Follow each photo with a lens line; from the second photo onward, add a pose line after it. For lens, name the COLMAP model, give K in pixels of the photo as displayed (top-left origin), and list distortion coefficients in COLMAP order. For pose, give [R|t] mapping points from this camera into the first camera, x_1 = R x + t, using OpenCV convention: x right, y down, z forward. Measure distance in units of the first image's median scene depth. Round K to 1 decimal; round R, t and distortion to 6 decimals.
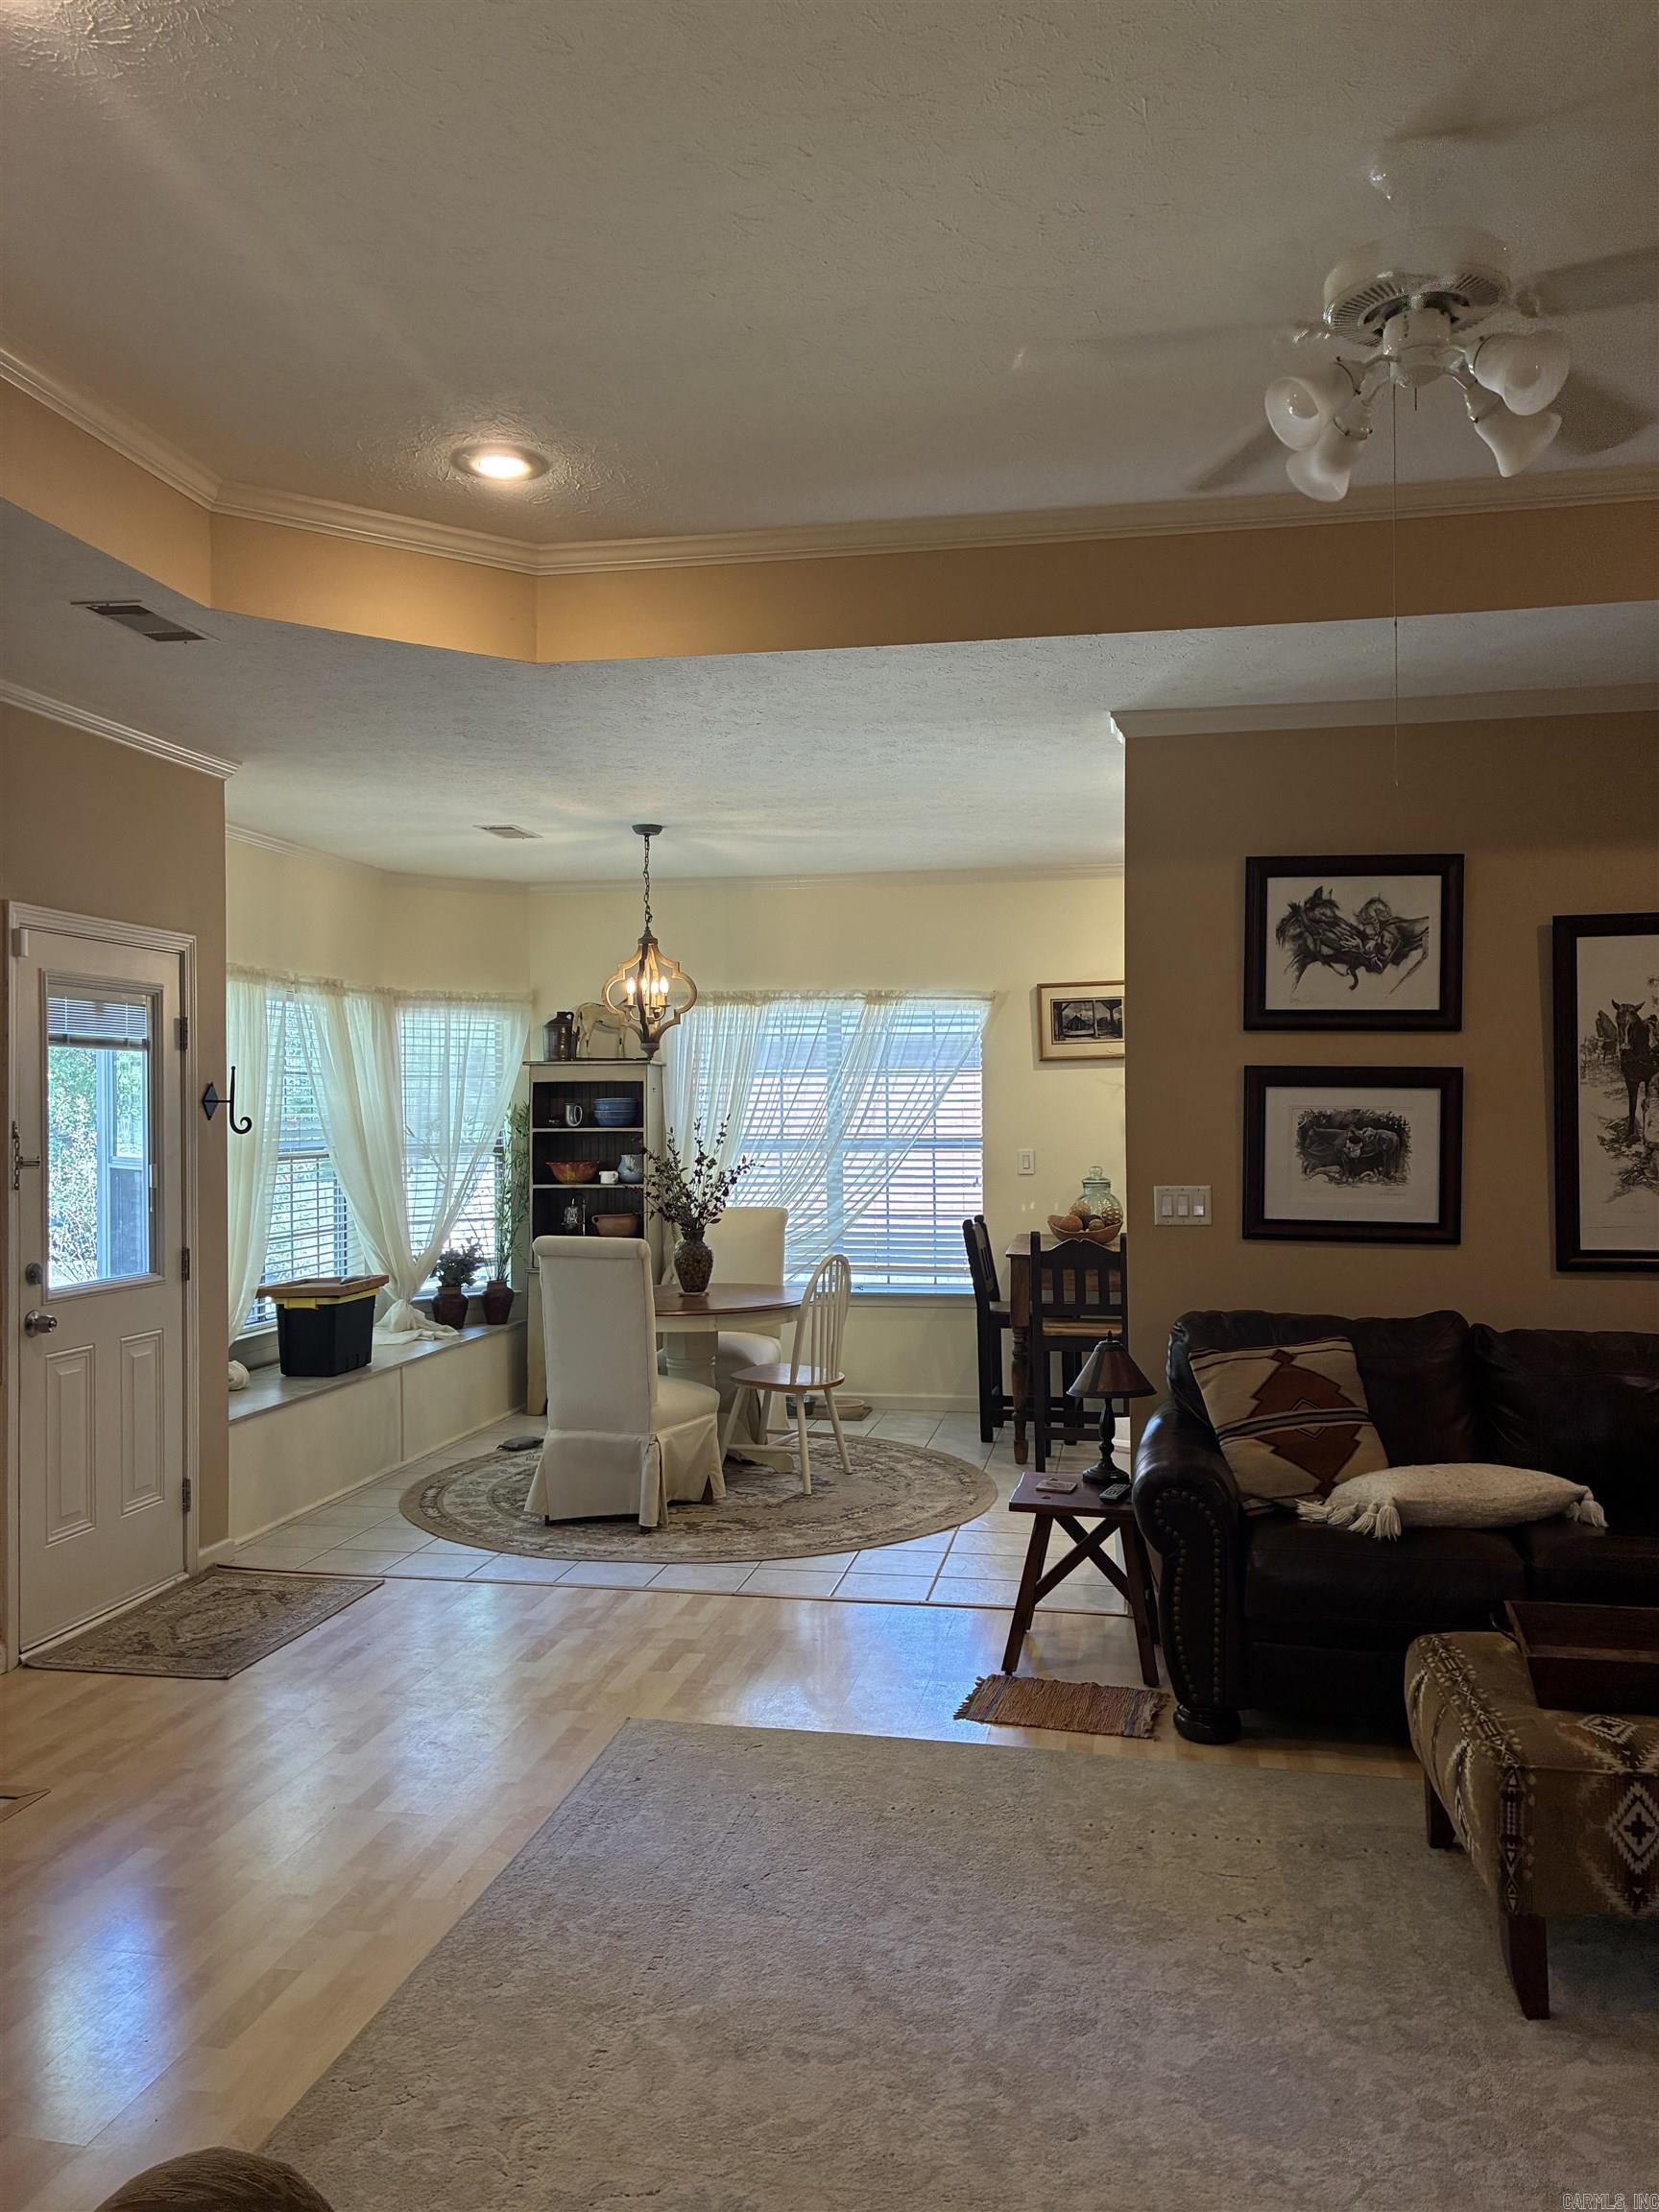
lens RADIAL K [[1657.2, 0, 832.9], [0, 1657.2, 1099.9], [0, 0, 1]] dist [0.051229, -0.078336]
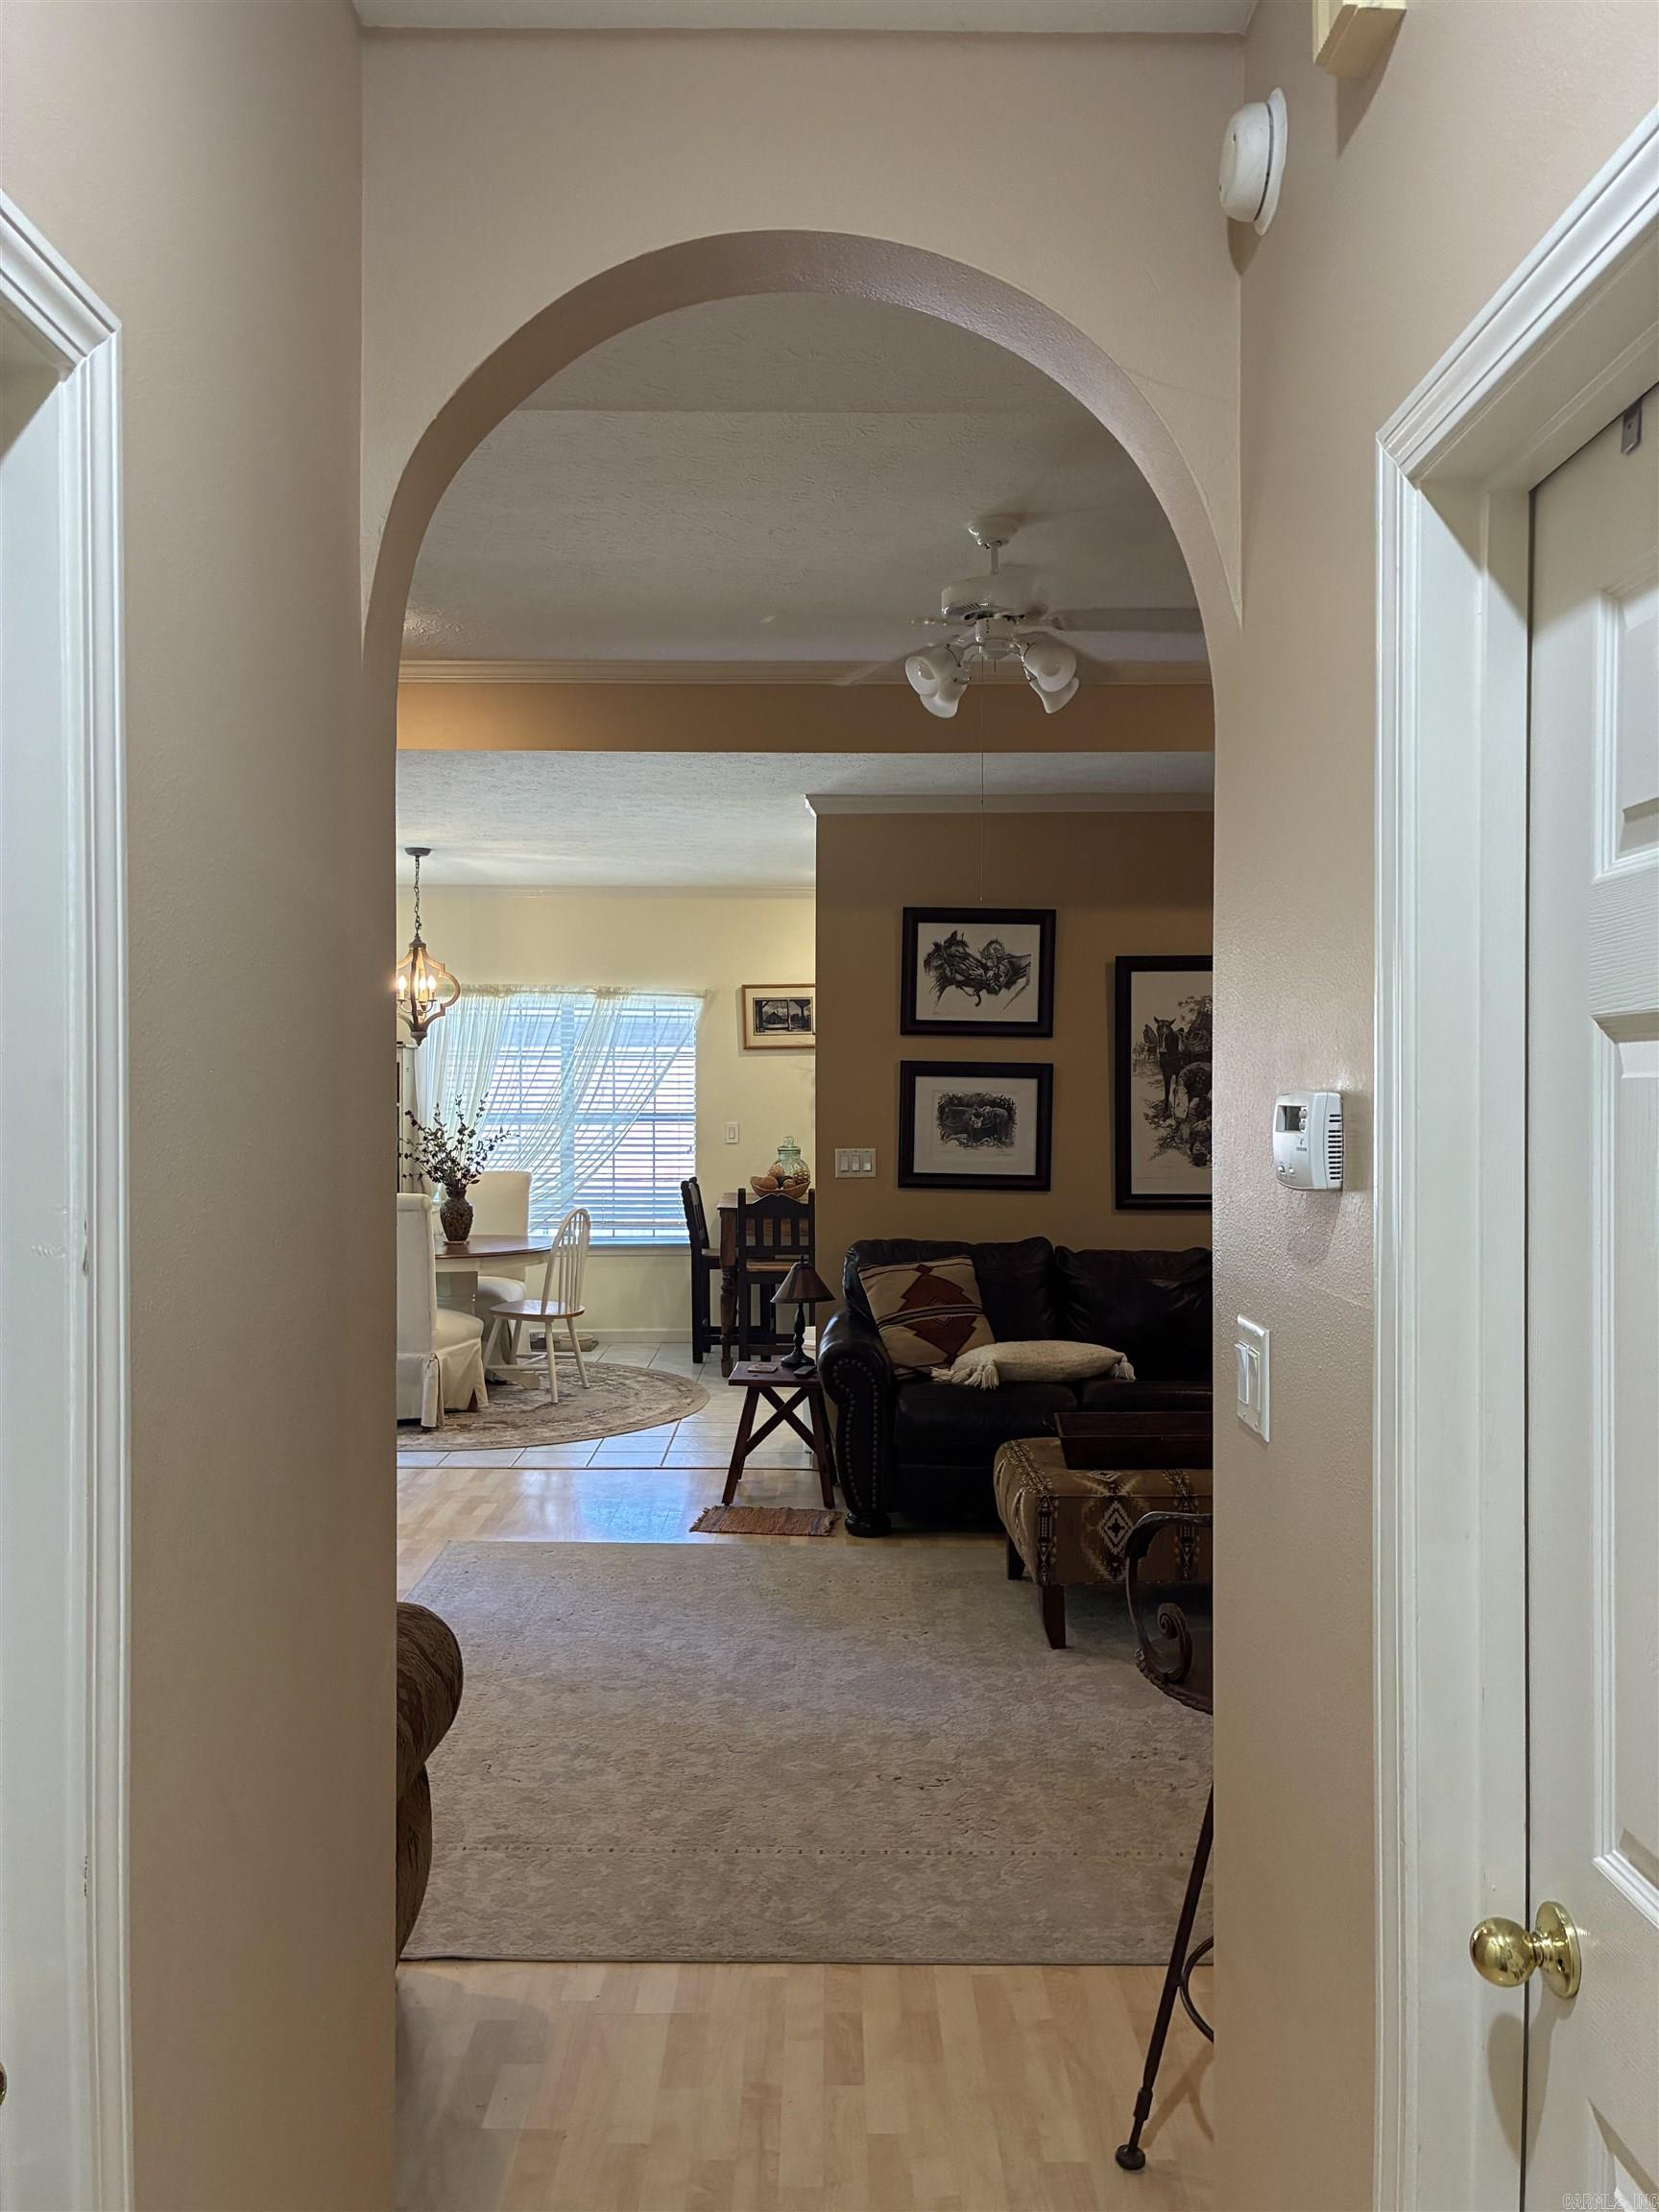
lens RADIAL K [[1657.2, 0, 819.7], [0, 1657.2, 1100.9], [0, 0, 1]] dist [0.051229, -0.078336]
pose [[0.983577, 0.005804, 0.180398, -0.066842], [-0.008596, 0.999855, 0.014701, -0.007366], [-0.180286, -0.016010, 0.983484, -0.344370]]
